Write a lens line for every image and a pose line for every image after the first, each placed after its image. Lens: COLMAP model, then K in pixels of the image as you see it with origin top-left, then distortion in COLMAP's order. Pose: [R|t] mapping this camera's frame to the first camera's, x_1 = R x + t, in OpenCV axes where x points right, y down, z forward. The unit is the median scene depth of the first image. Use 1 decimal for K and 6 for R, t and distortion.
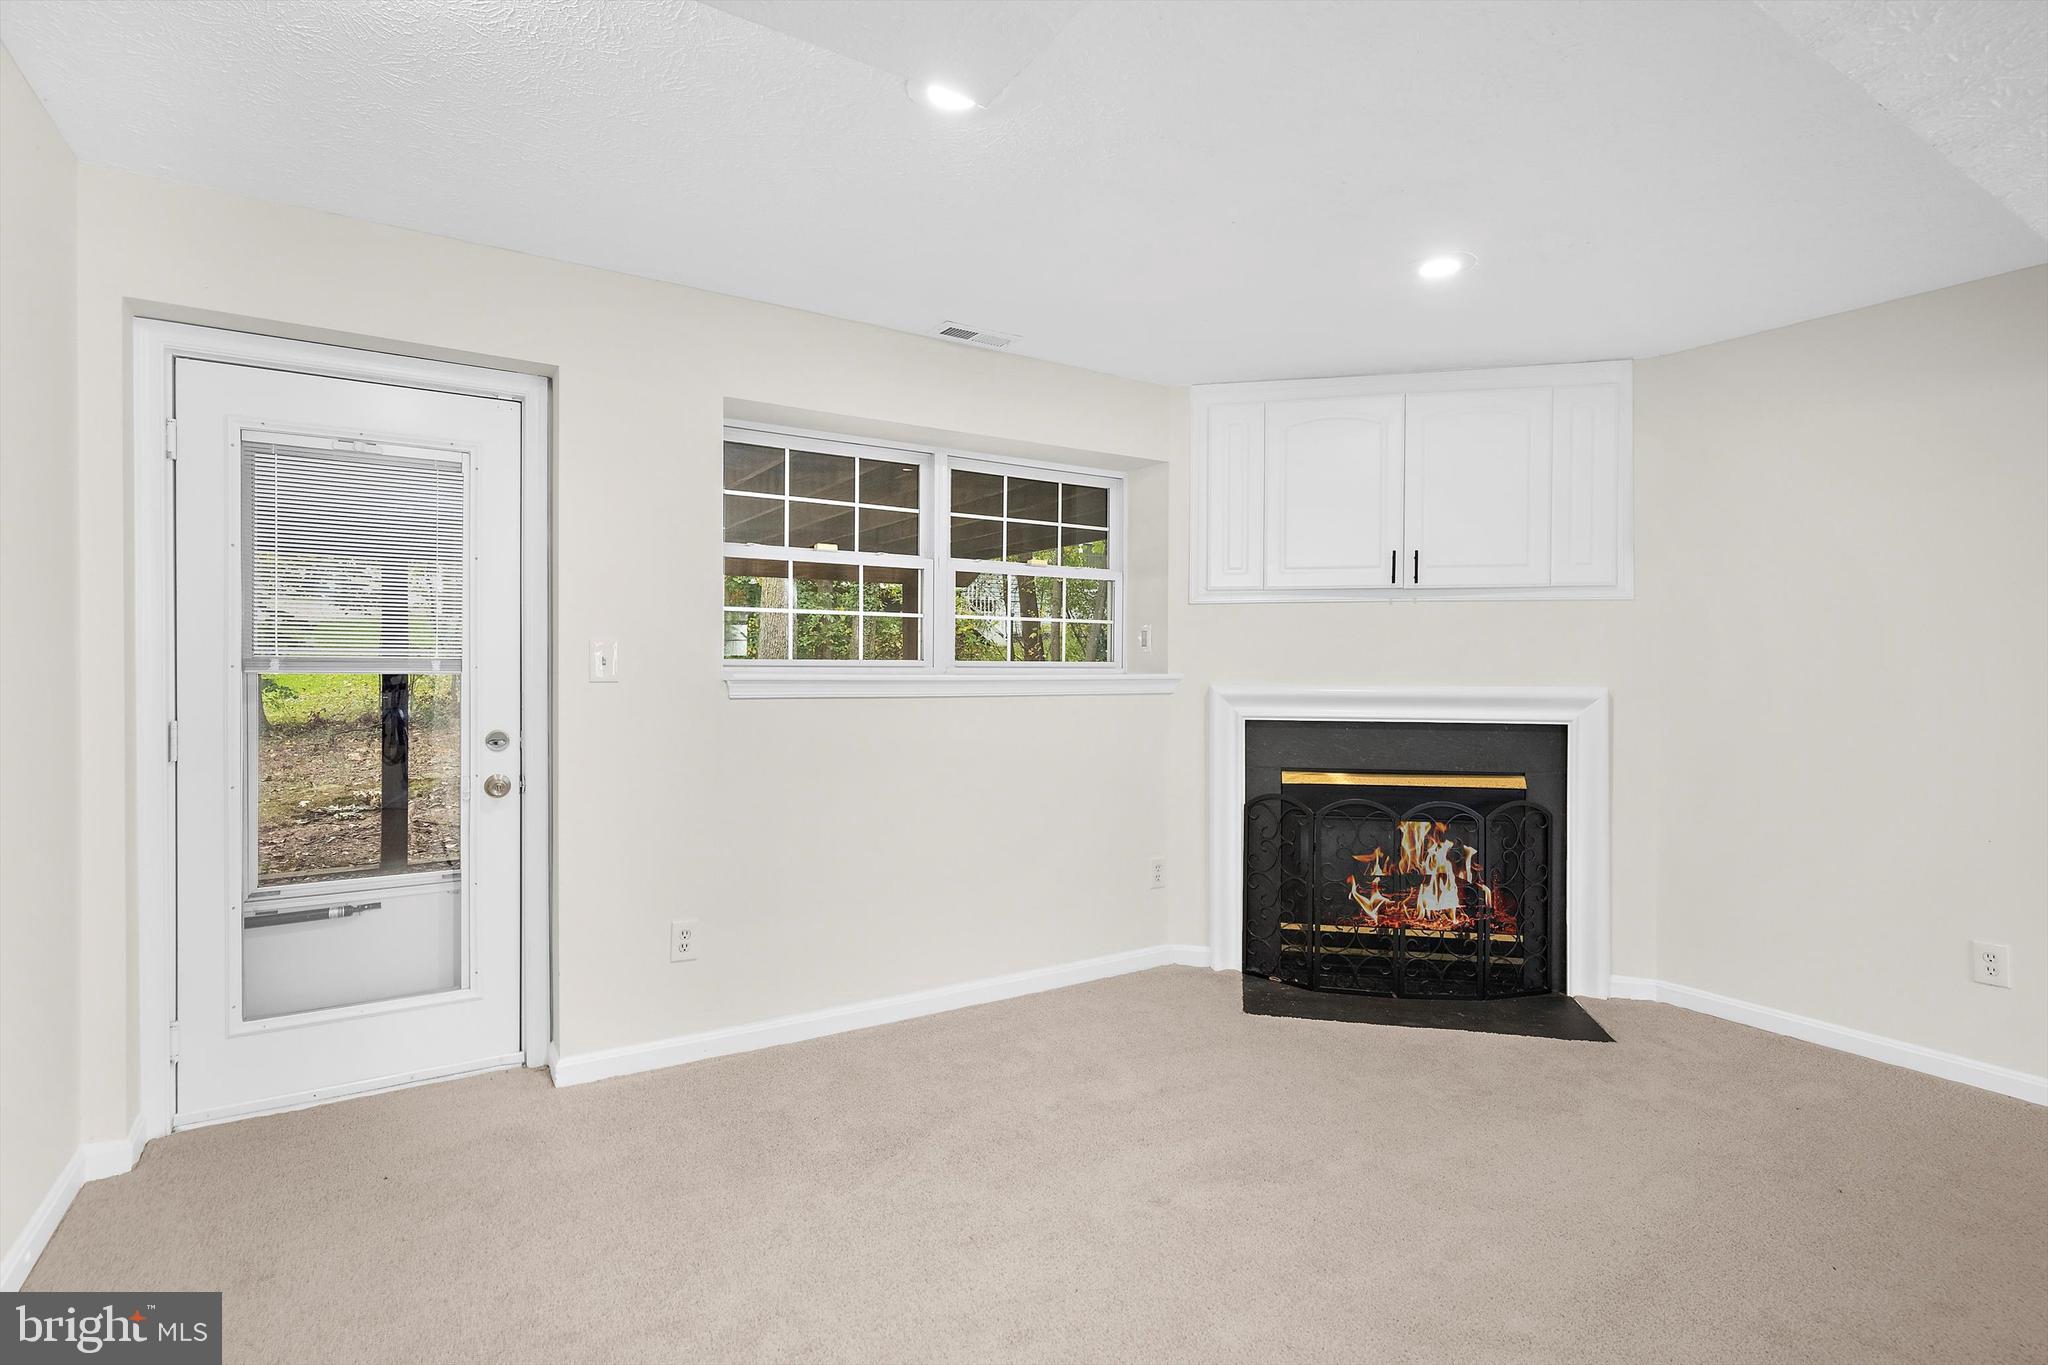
lens RADIAL K [[989.7, 0, 1021.5], [0, 989.7, 671.9], [0, 0, 1]] dist [0.000395, 0.000357]
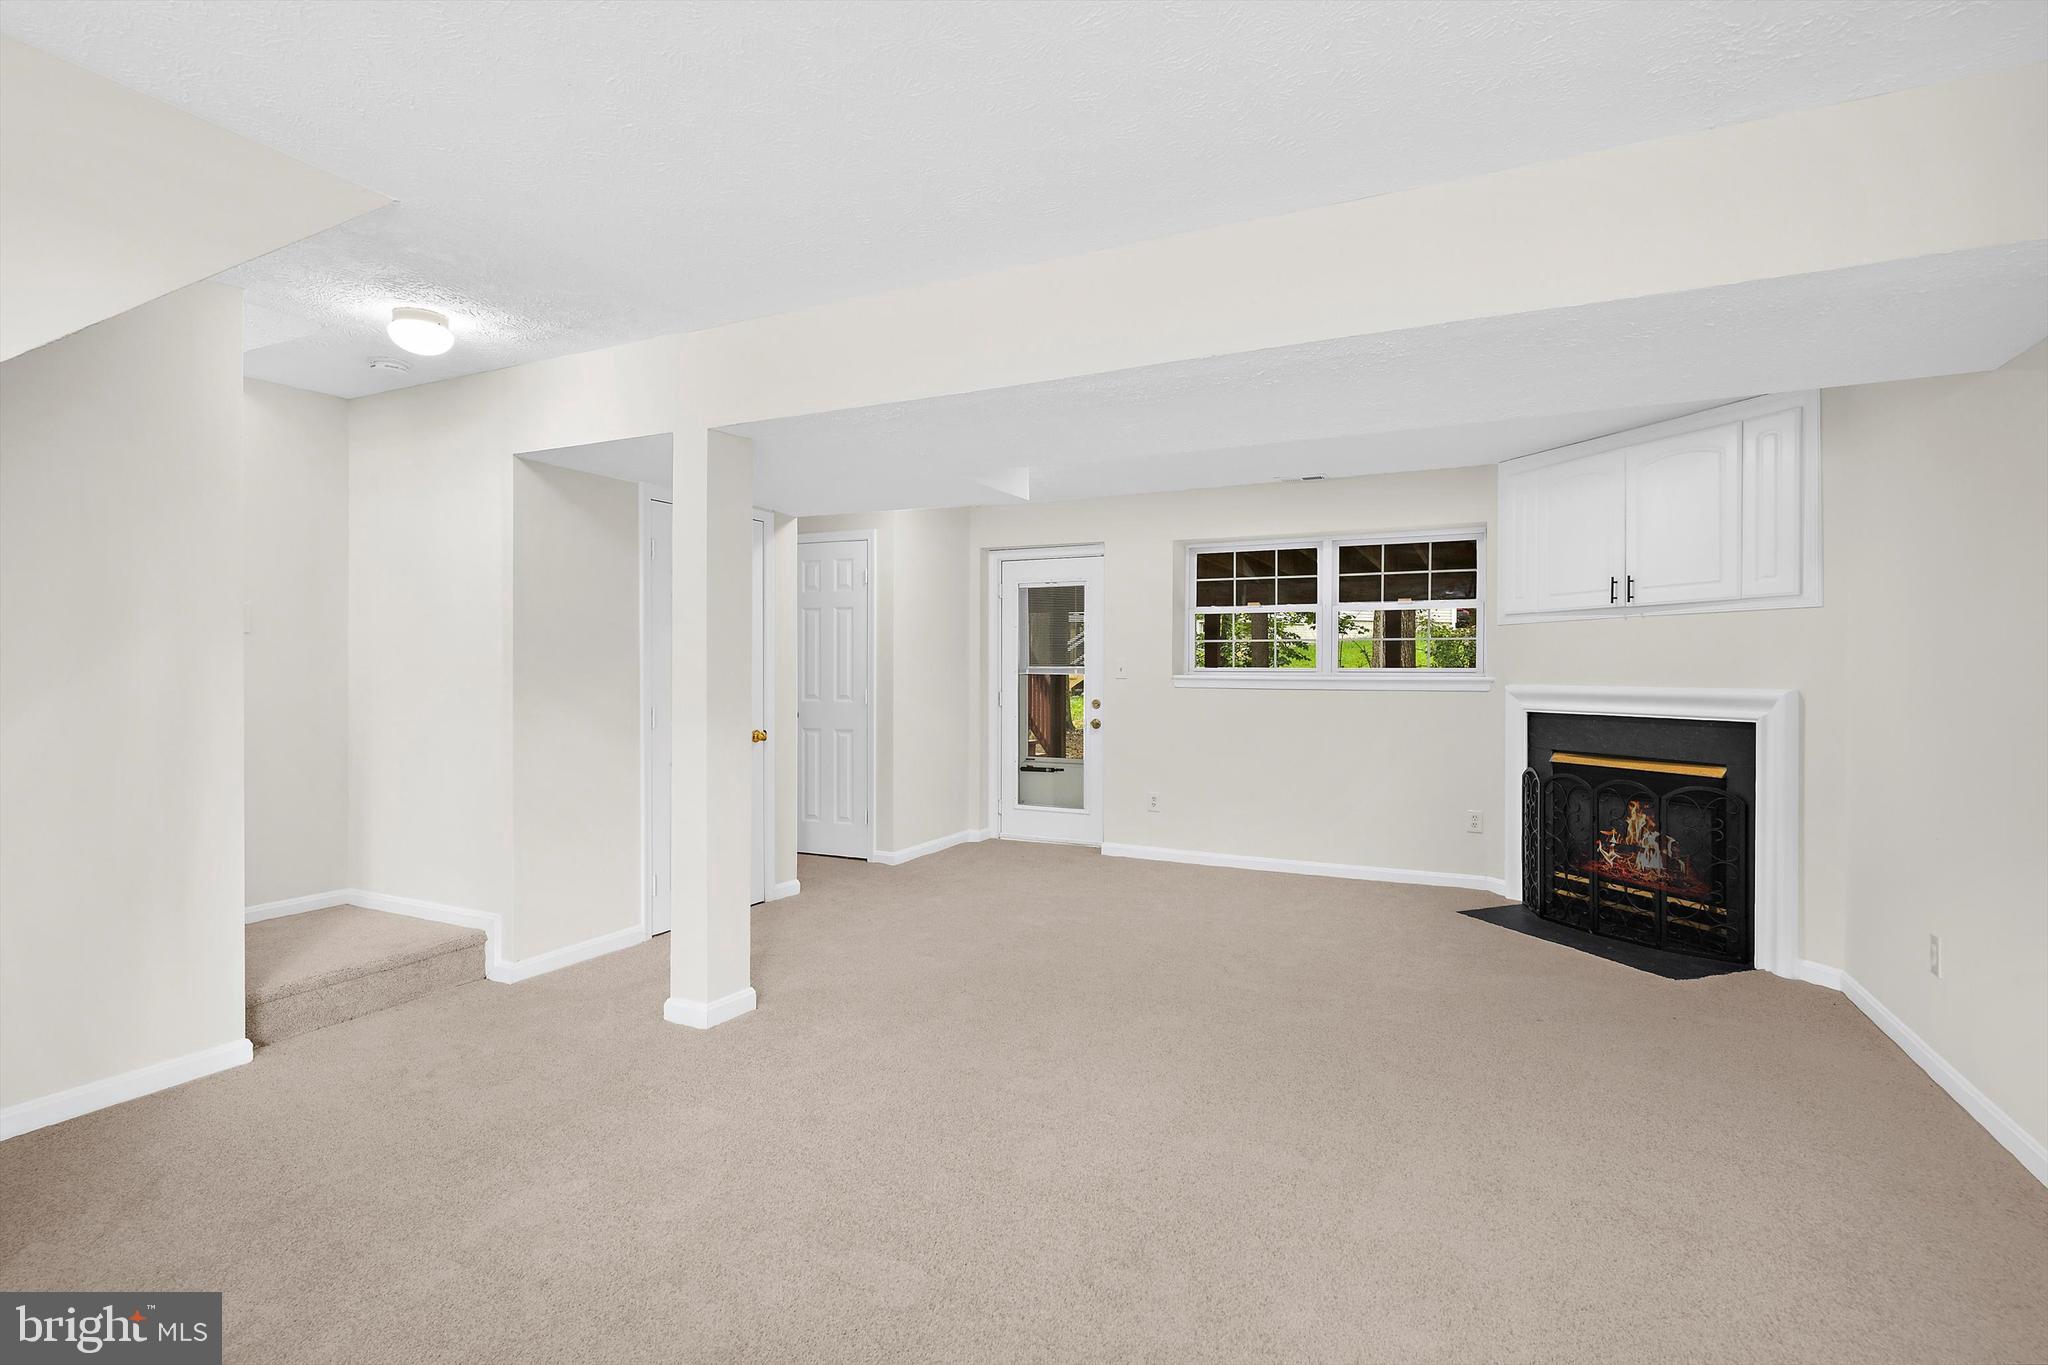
lens RADIAL K [[989.7, 0, 1021.5], [0, 989.7, 671.9], [0, 0, 1]] dist [0.000395, 0.000357]
pose [[0.523167, -0.001657, -0.852229, 1.046930], [-0.007418, 0.999951, -0.006498, 0.009802], [0.852198, 0.009721, 0.523129, -0.272434]]
